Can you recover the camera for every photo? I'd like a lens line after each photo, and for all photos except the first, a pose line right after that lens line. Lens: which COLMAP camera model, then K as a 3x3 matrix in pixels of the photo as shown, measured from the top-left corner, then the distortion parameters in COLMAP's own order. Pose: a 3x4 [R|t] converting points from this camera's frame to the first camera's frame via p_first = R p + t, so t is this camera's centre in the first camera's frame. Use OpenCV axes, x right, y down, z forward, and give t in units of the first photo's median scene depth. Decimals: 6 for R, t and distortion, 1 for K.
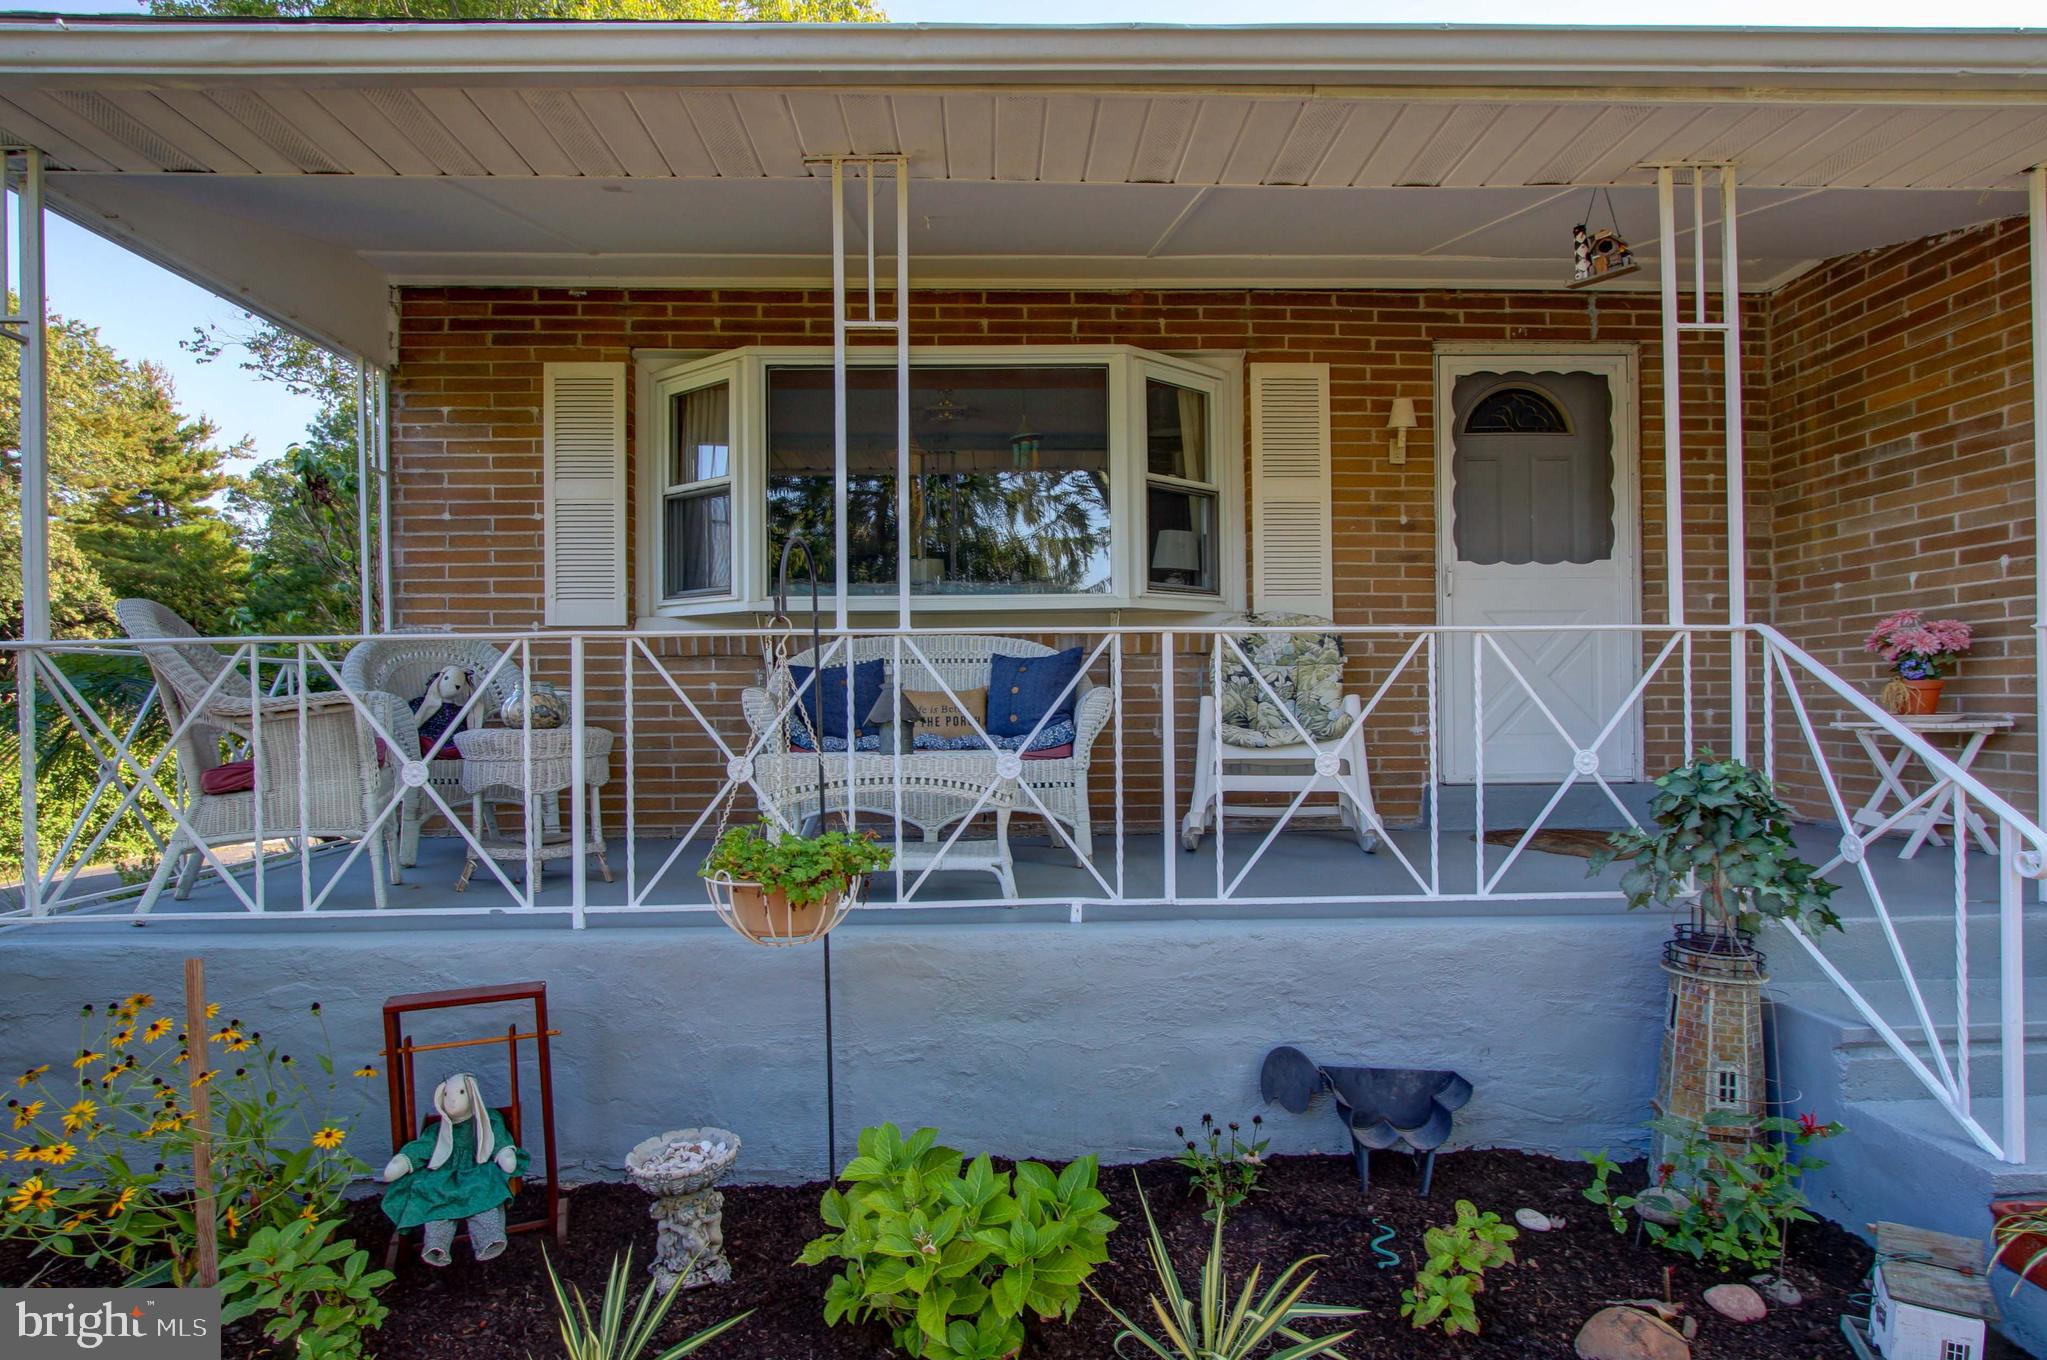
lens RADIAL K [[1061.5, 0, 1027.9], [0, 1061.5, 693.6], [0, 0, 1]] dist [-0.010226, 0.000018]
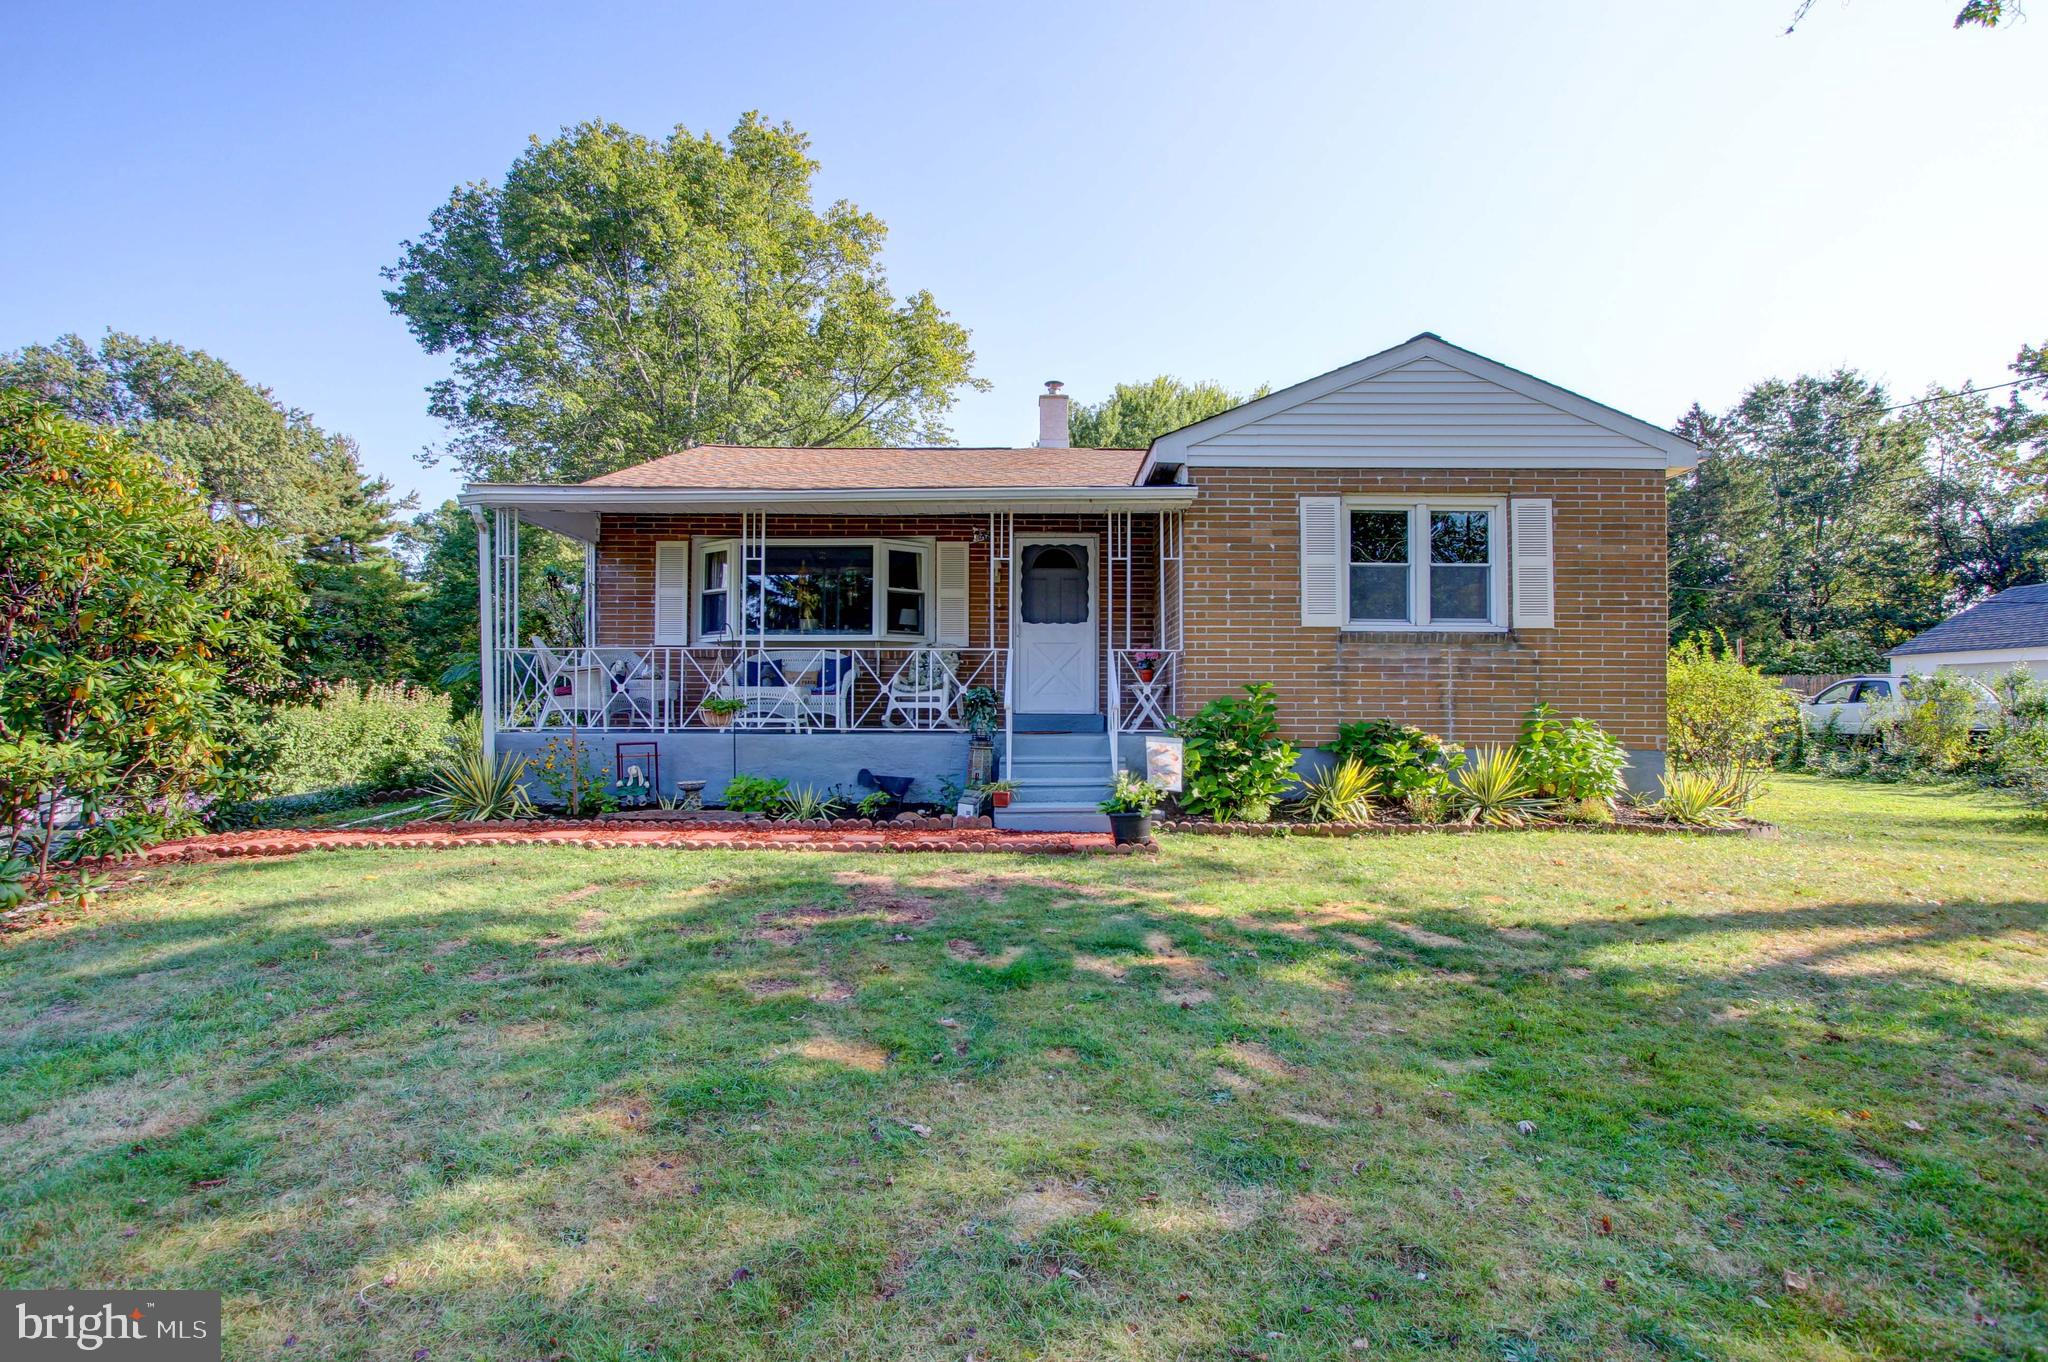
lens RADIAL K [[953.9, 0, 1015.0], [0, 953.9, 688.5], [0, 0, 1]] dist [-0.003924, -0.000166]
pose [[0.998654, 0.012290, -0.050381, 0.503310], [-0.013307, 0.999713, -0.019901, 0.070707], [0.050122, 0.020544, 0.998532, -1.190816]]
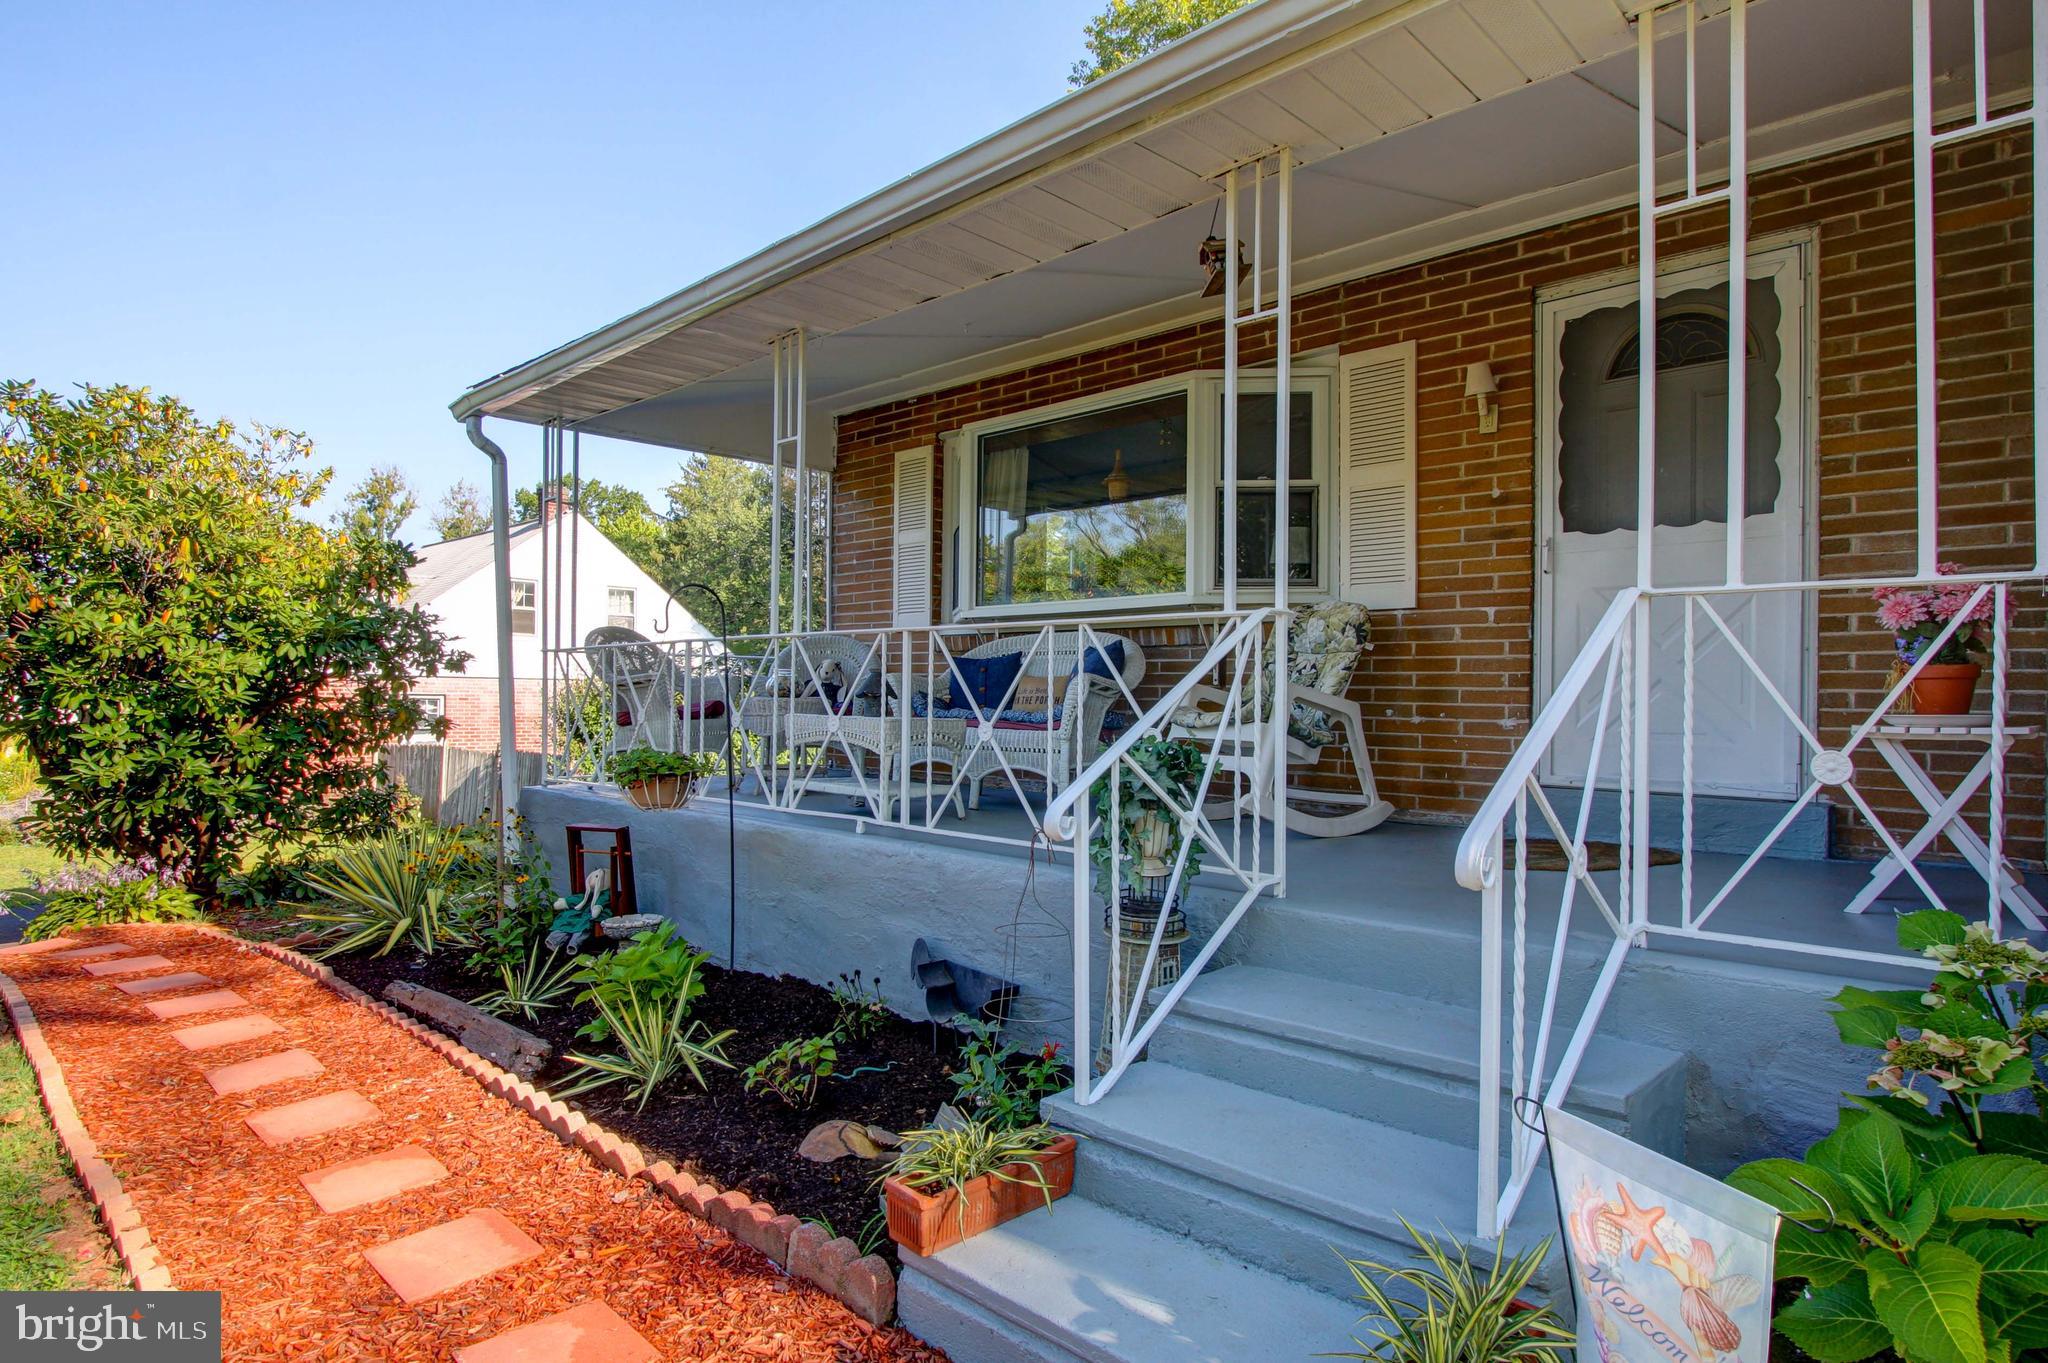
lens RADIAL K [[1113.1, 0, 1018.8], [0, 1113.1, 678.7], [0, 0, 1]] dist [-0.001998, -0.002104]
pose [[0.704388, 0.006917, -0.709781, 0.748310], [-0.002685, 0.999971, 0.007080, -0.008805], [0.709810, -0.003081, 0.704387, 0.027064]]
